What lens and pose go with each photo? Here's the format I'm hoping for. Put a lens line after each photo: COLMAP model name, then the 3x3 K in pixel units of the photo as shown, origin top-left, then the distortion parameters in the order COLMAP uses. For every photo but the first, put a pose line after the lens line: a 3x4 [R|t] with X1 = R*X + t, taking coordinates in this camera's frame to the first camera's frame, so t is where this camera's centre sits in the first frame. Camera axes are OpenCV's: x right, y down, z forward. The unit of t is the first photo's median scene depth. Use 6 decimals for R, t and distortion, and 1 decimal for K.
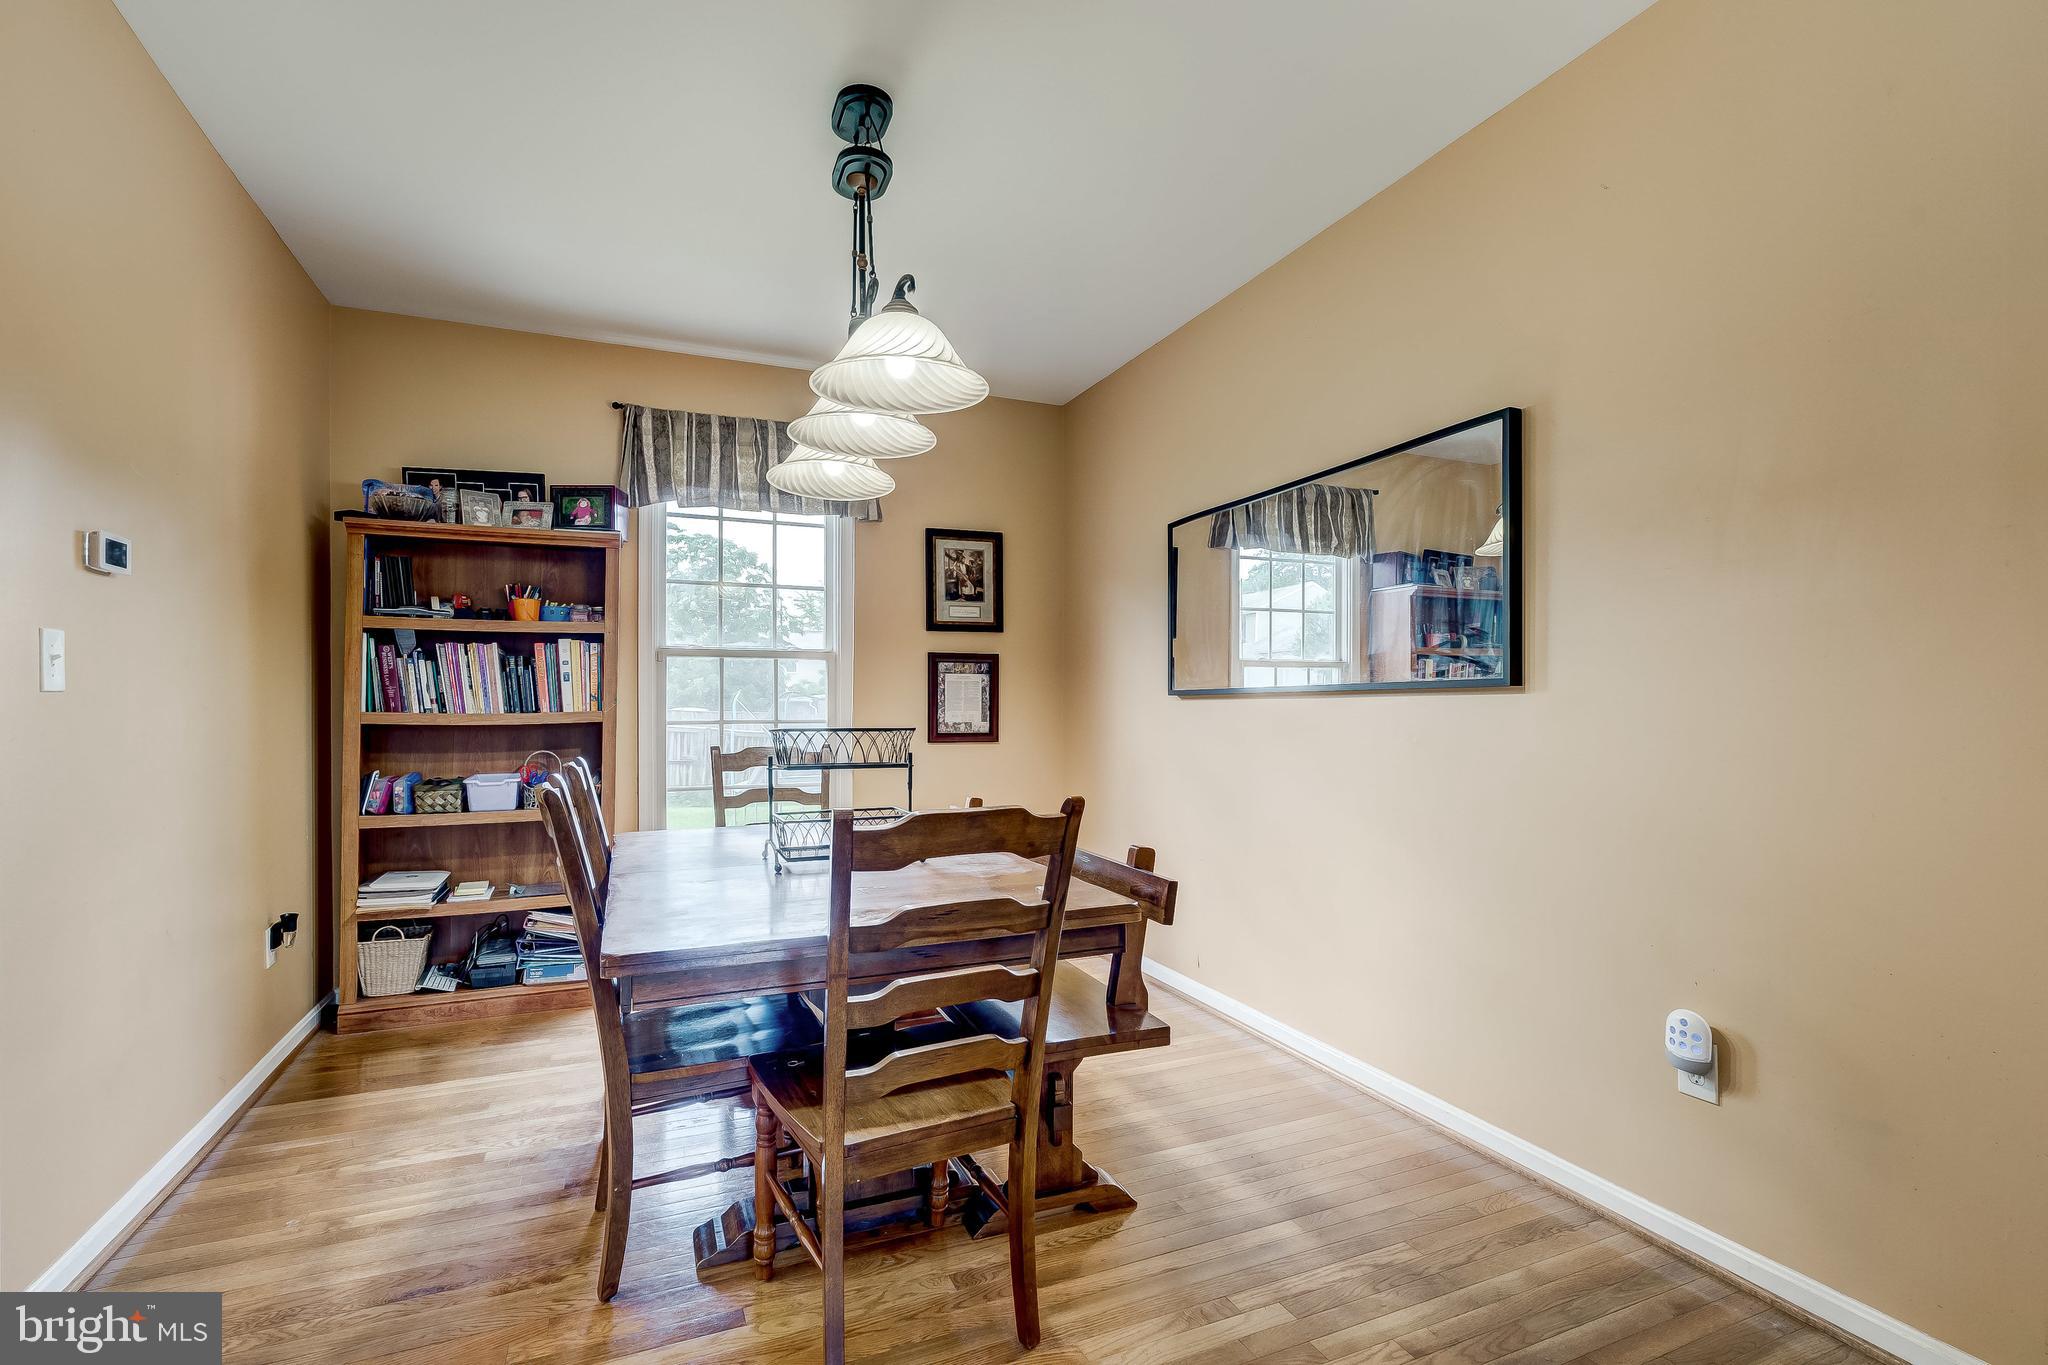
lens RADIAL K [[944.0, 0, 1001.2], [0, 944.0, 699.3], [0, 0, 1]] dist [-0.009510, 0.000669]
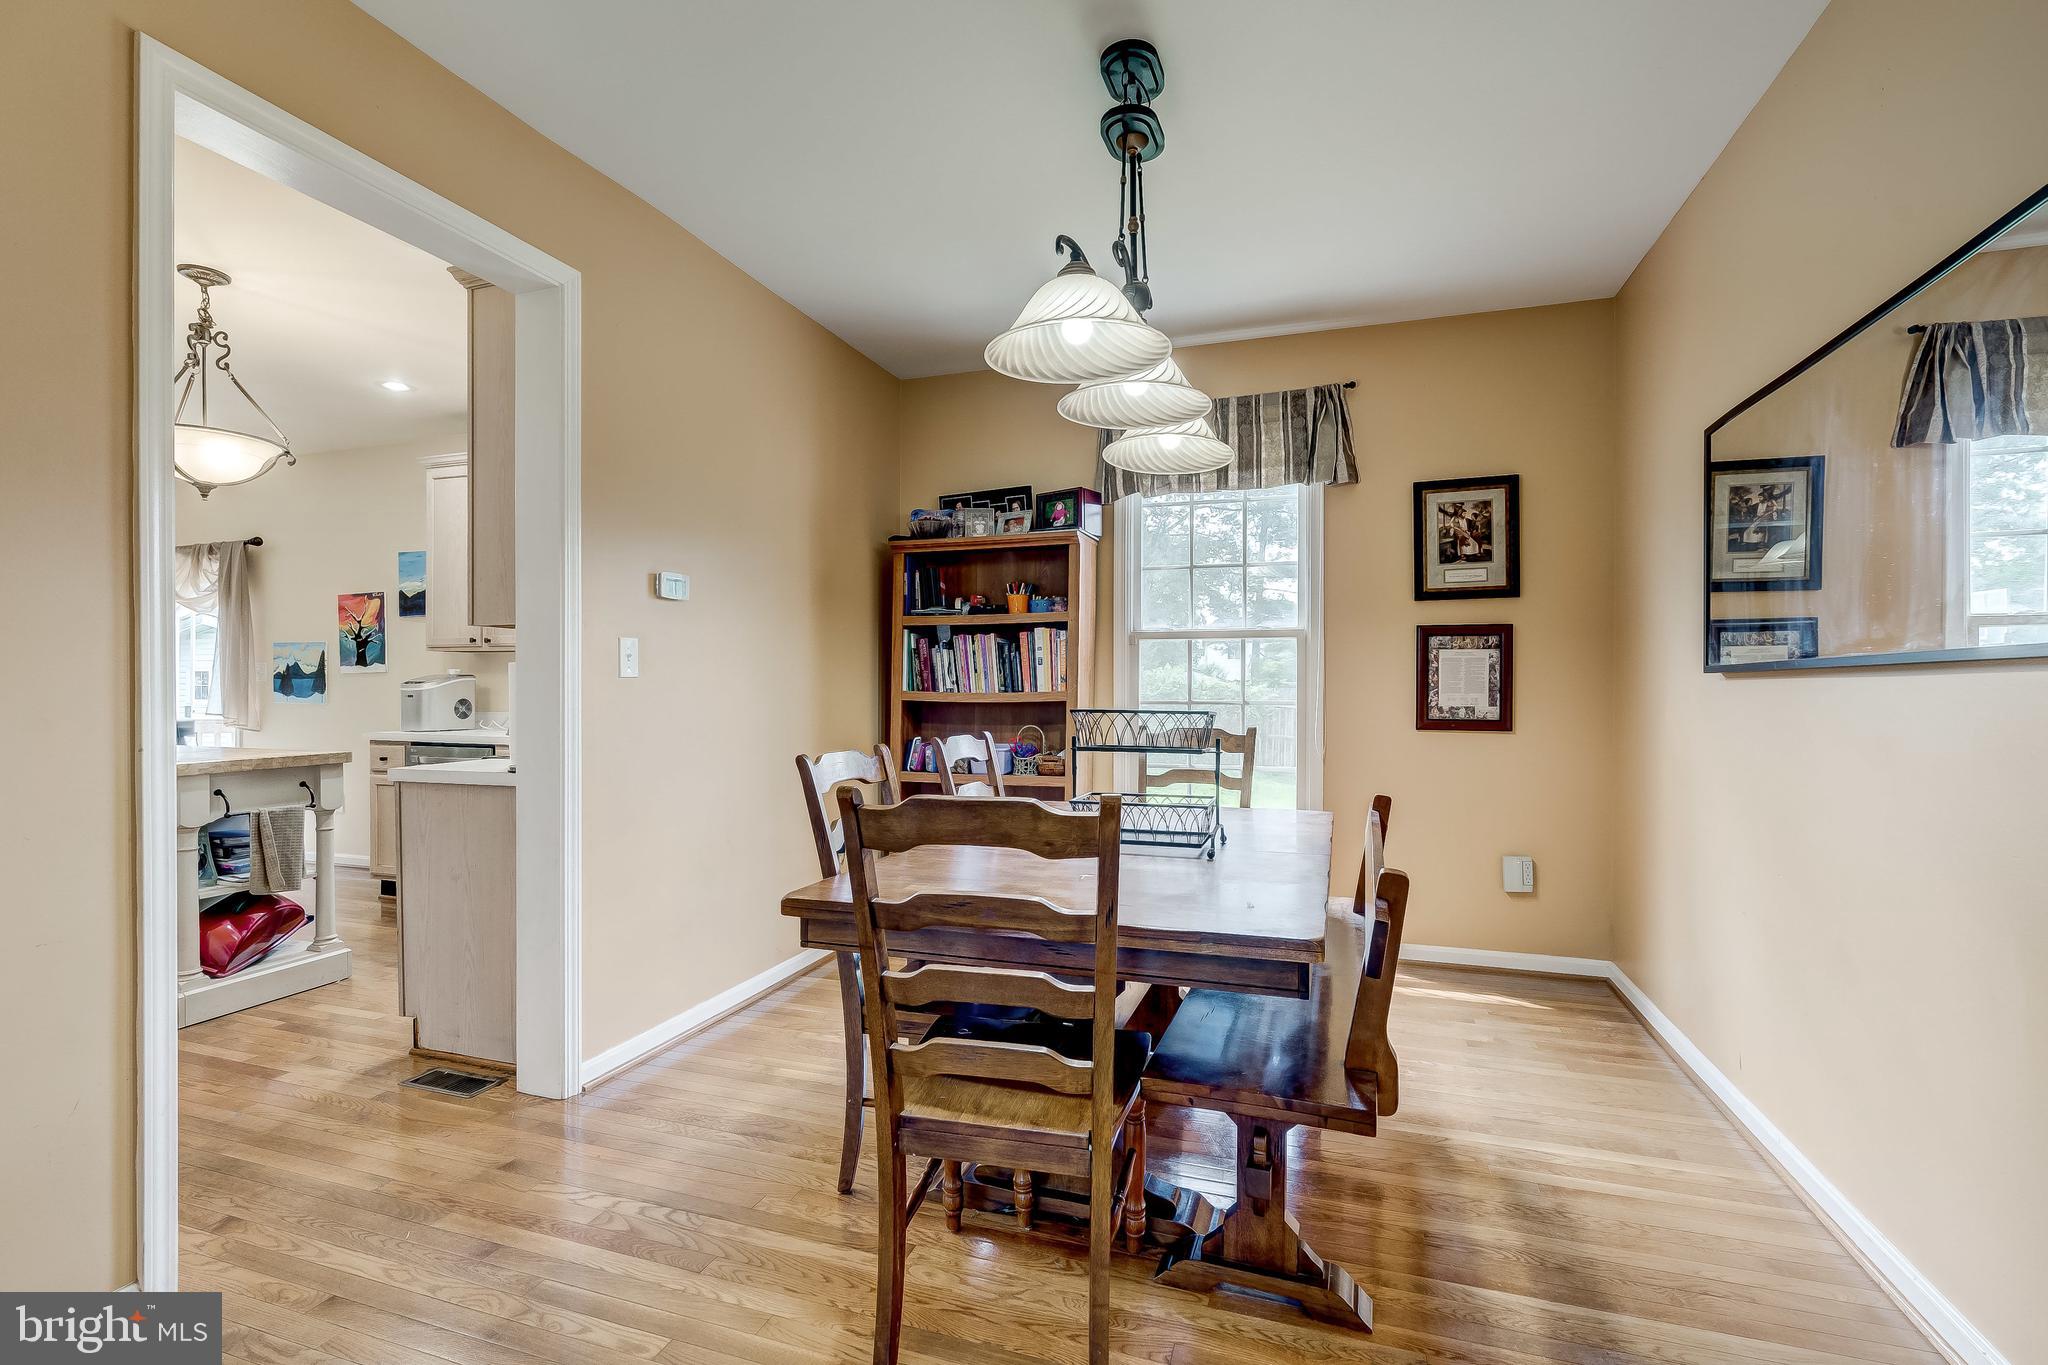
lens RADIAL K [[944.0, 0, 1071.4], [0, 944.0, 673.5], [0, 0, 1]] dist [-0.009510, 0.000669]
pose [[0.741403, -0.006751, -0.671027, 0.331161], [0.003016, 0.999973, -0.006728, -0.000781], [0.671054, 0.002964, 0.741403, 0.178677]]
